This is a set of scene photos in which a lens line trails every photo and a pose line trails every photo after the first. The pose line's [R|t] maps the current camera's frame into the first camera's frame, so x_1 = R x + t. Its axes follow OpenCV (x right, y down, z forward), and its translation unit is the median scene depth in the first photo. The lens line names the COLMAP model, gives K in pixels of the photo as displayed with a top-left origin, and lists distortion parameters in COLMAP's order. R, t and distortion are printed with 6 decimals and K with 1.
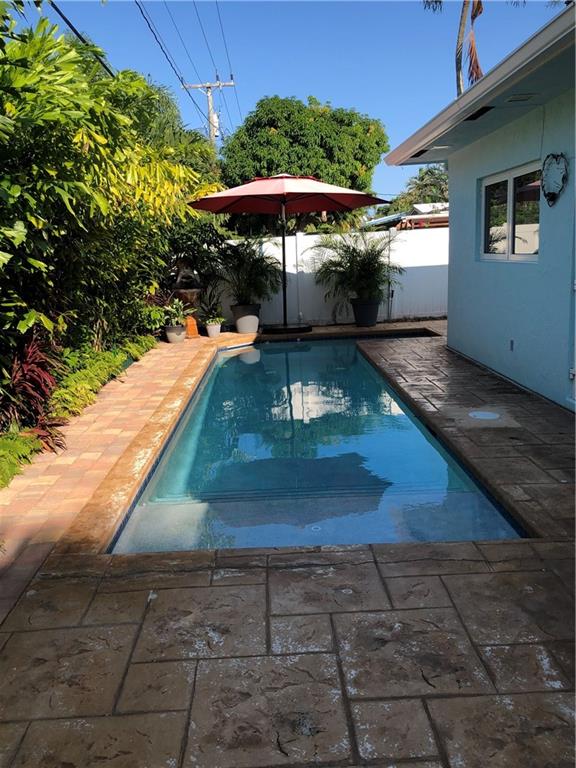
lens RADIAL K [[641.1, 0, 285.8], [0, 641.1, 386.5], [0, 0, 1]] dist [0.044379, -0.064718]
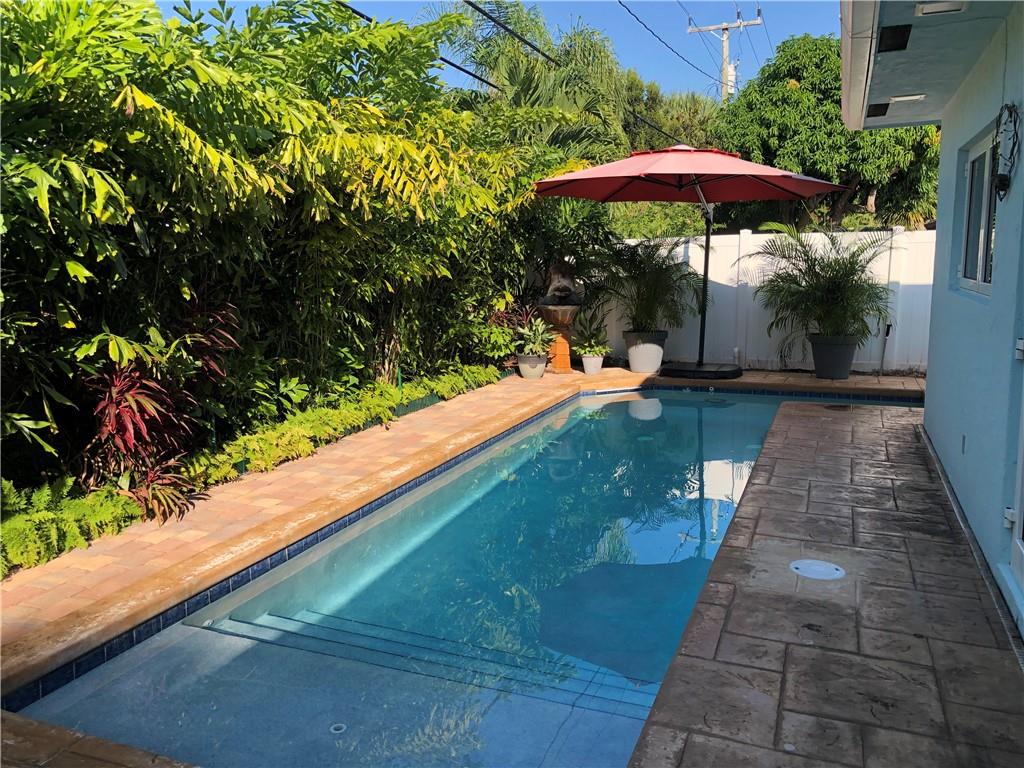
lens RADIAL K [[854.7, 0, 508.4], [0, 854.7, 382.2], [0, 0, 1]] dist [0.044379, -0.064718]
pose [[0.922890, 0.089698, -0.374472, 0.157416], [-0.108857, 0.993596, -0.030280, -0.030701], [0.369357, 0.068709, 0.926744, 0.098980]]
